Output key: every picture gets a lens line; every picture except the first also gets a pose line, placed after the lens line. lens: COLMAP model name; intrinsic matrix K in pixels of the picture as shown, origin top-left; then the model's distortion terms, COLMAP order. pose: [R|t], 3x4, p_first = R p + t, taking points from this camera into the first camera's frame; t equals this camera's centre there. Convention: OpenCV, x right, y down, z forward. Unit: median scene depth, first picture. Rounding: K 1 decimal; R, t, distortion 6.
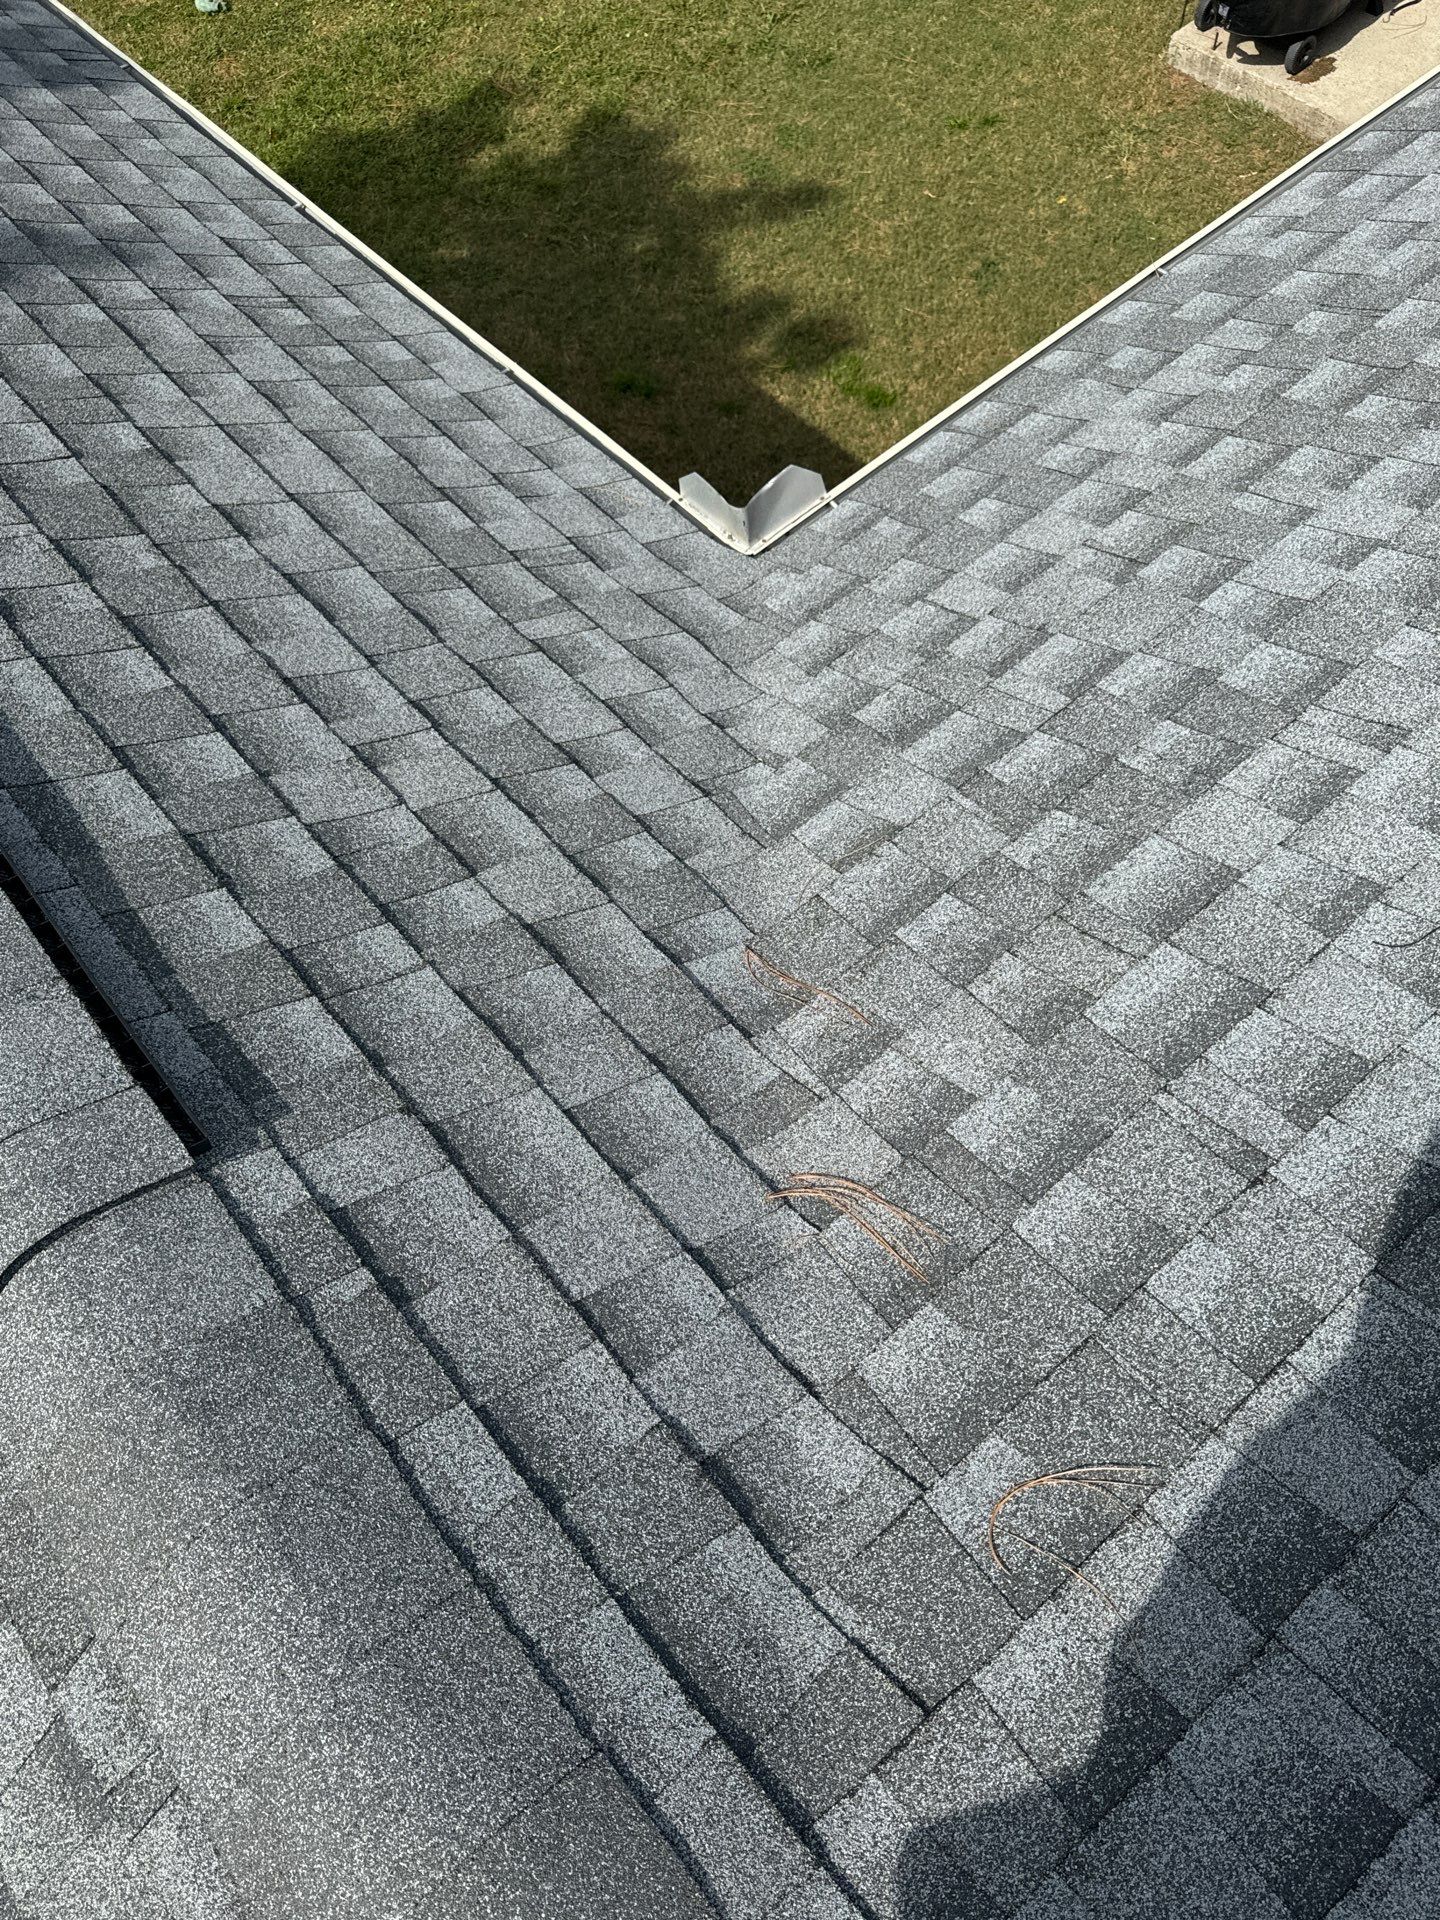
lens RADIAL K [[1443.8, 0, 706.4], [0, 1443.8, 965.5], [0, 0, 1]] dist [0.062973, -0.078416]
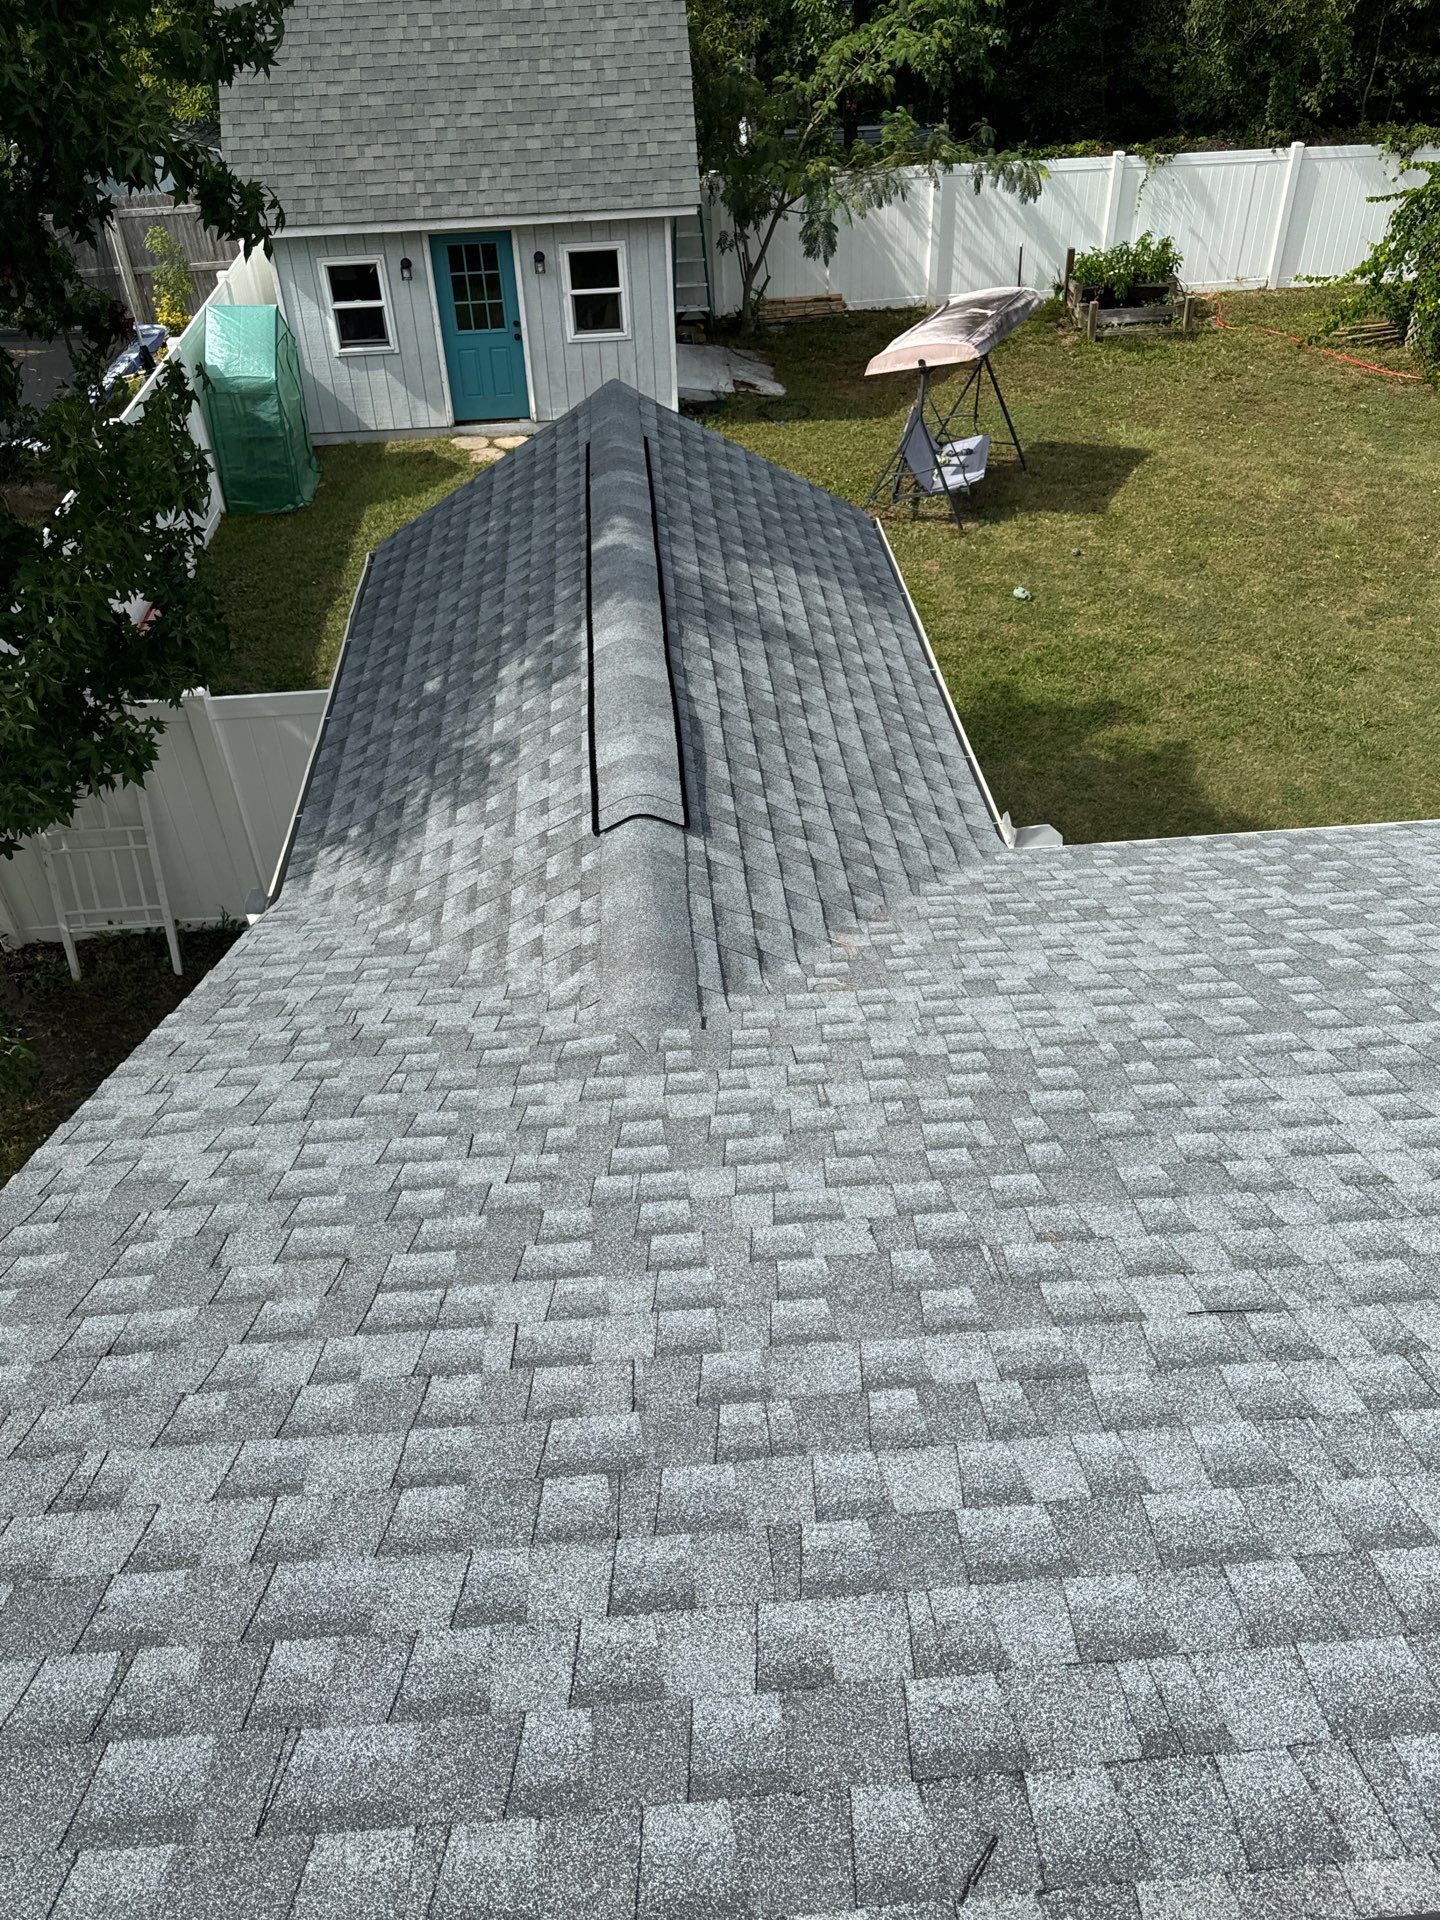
lens RADIAL K [[1445.5, 0, 712.8], [0, 1445.5, 959.4], [0, 0, 1]] dist [0.049439, -0.063386]
pose [[0.806815, 0.419795, -0.415719, 0.787819], [-0.535969, 0.816119, -0.216071, 0.685436], [0.248571, 0.397142, 0.883454, -1.174977]]
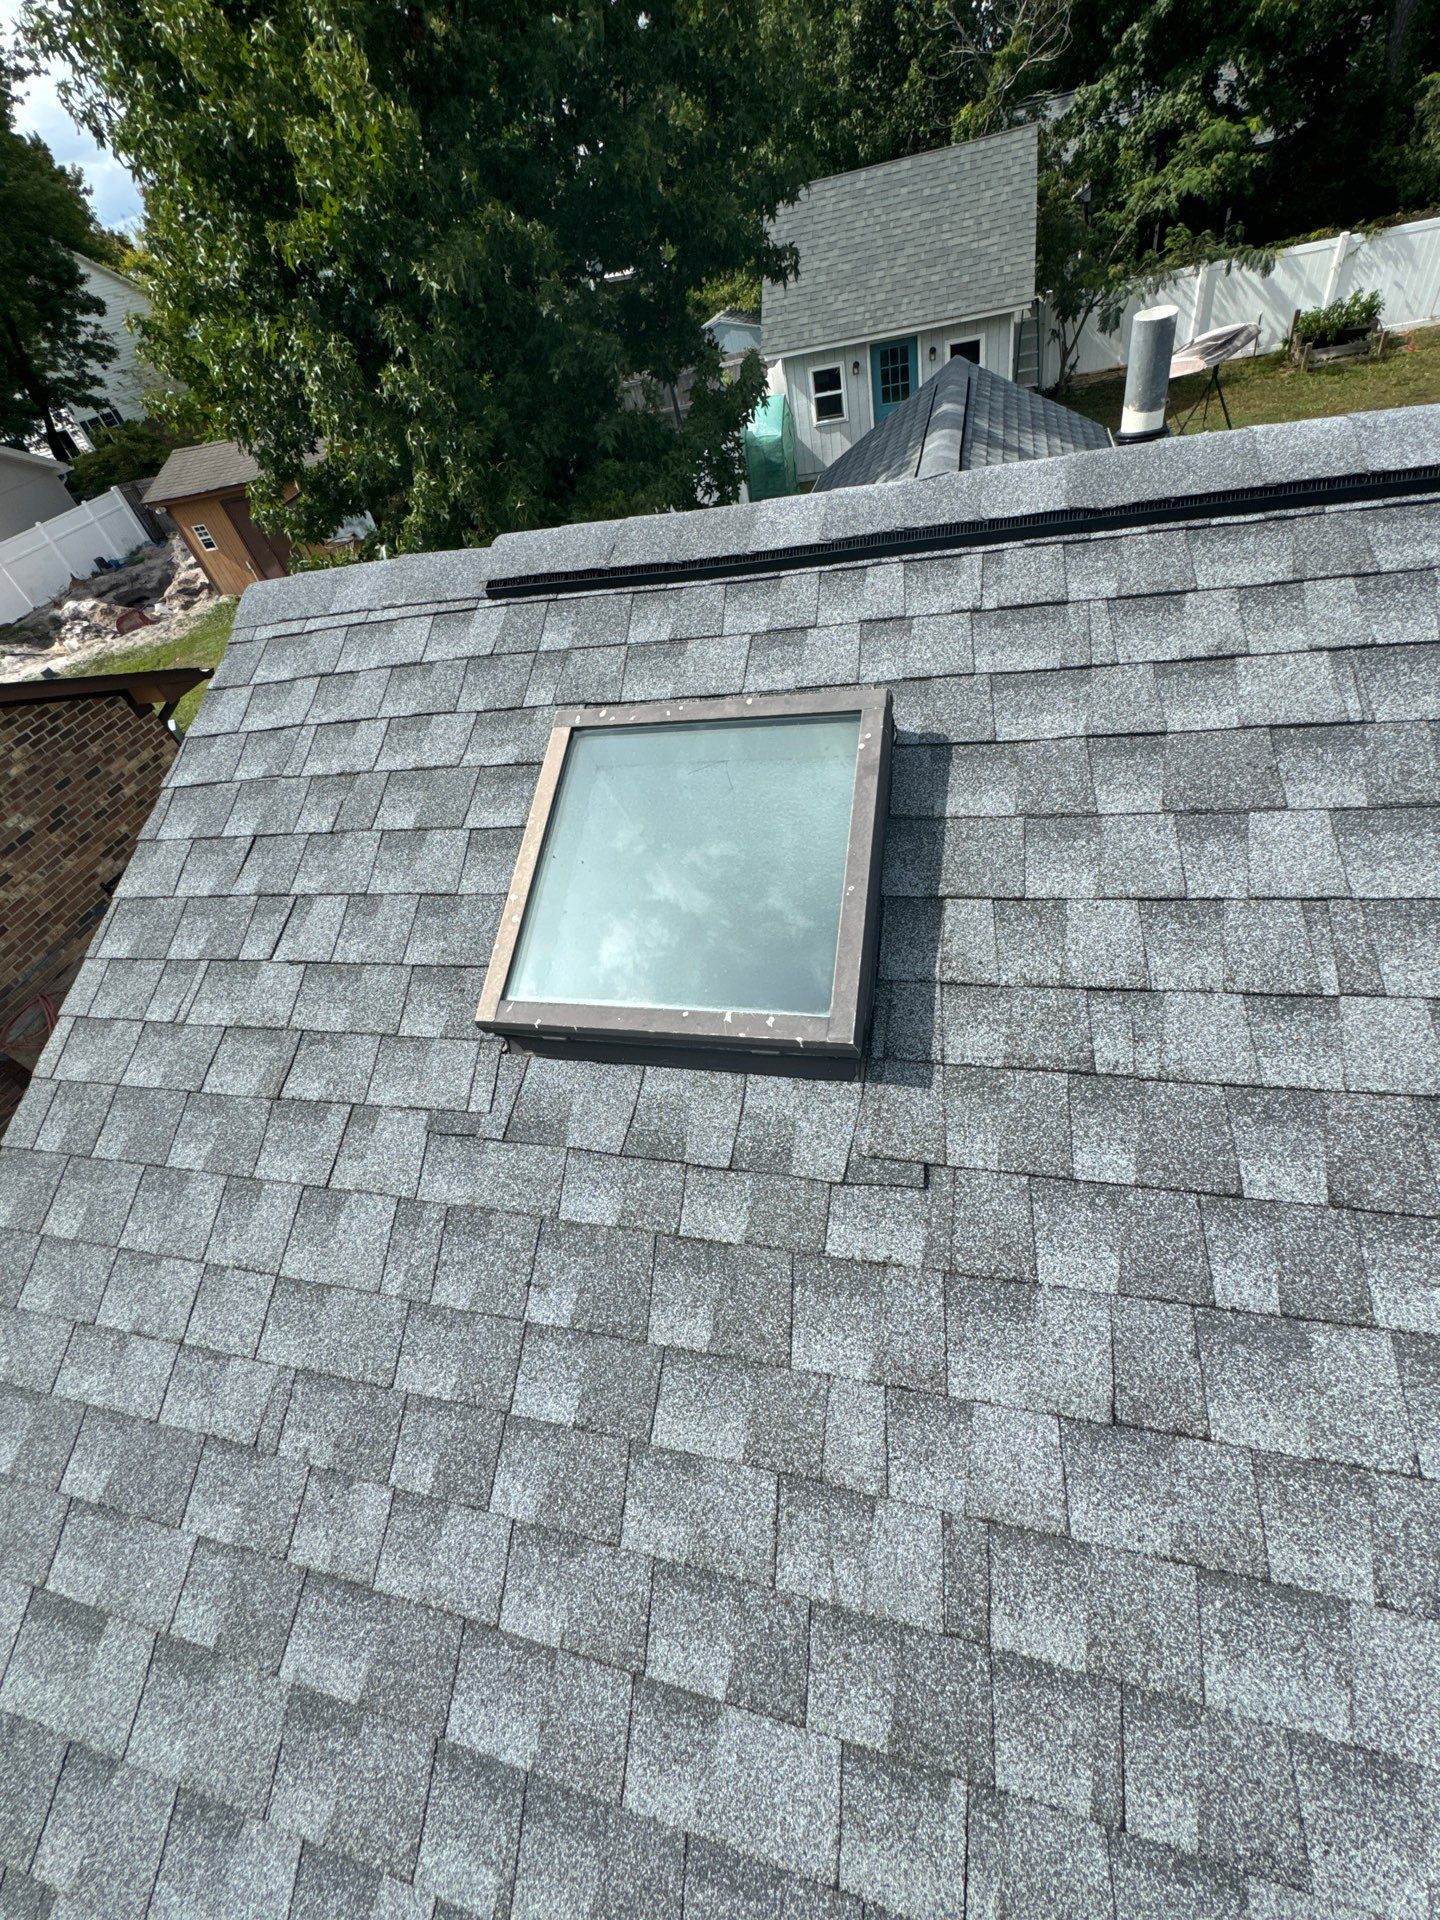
lens RADIAL K [[824.5, 0, 722.8], [0, 824.5, 960.7], [0, 0, 1]] dist [-0.003426, 0.000160]
pose [[0.597367, 0.537482, -0.595203, 1.558287], [-0.621920, 0.779053, 0.079321, 1.375052], [0.506328, 0.322785, 0.799651, -1.261300]]
